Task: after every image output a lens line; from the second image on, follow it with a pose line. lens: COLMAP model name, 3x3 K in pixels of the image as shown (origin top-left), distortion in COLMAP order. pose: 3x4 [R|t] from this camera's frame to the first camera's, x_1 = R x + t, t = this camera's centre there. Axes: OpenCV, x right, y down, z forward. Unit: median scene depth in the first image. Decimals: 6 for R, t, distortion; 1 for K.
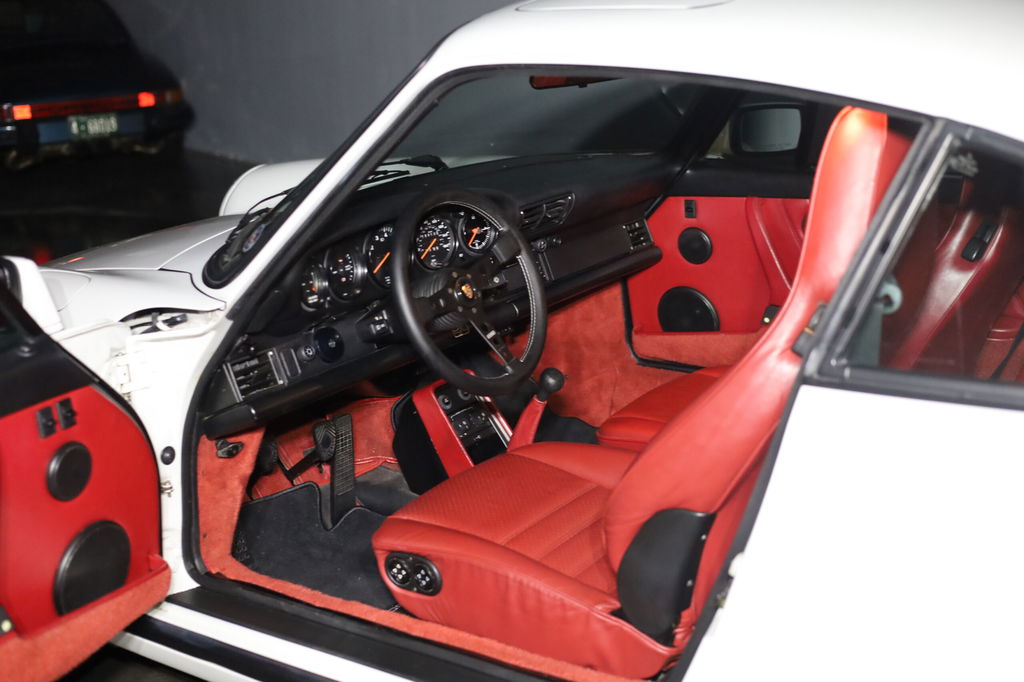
lens RADIAL K [[1470.8, 0, 511.9], [0, 1470.8, 341.1], [0, 0, 1]] dist [0.053407, 0.000000]
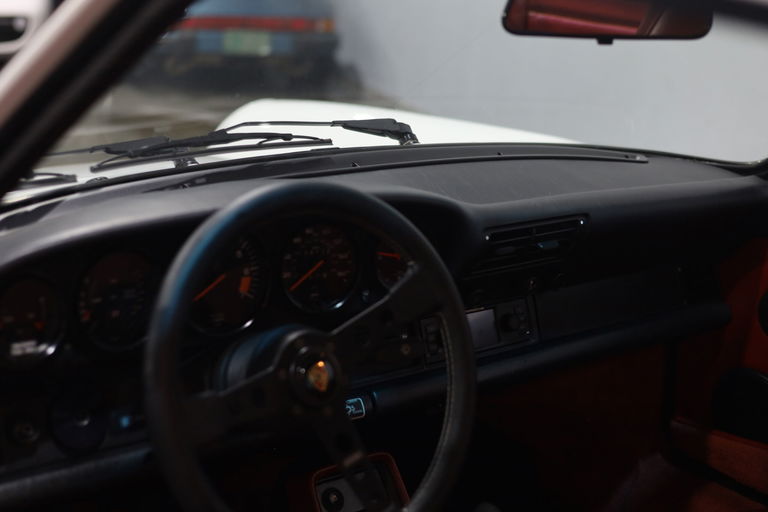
lens RADIAL K [[1103.1, 0, 383.9], [0, 1103.1, 255.5], [0, 0, 1]] dist [0.053407, 0.000000]
pose [[0.956303, 0.188975, -0.223100, 0.071906], [-0.185316, 0.981966, 0.037423, -0.092446], [0.226148, 0.005556, 0.974077, 0.561795]]
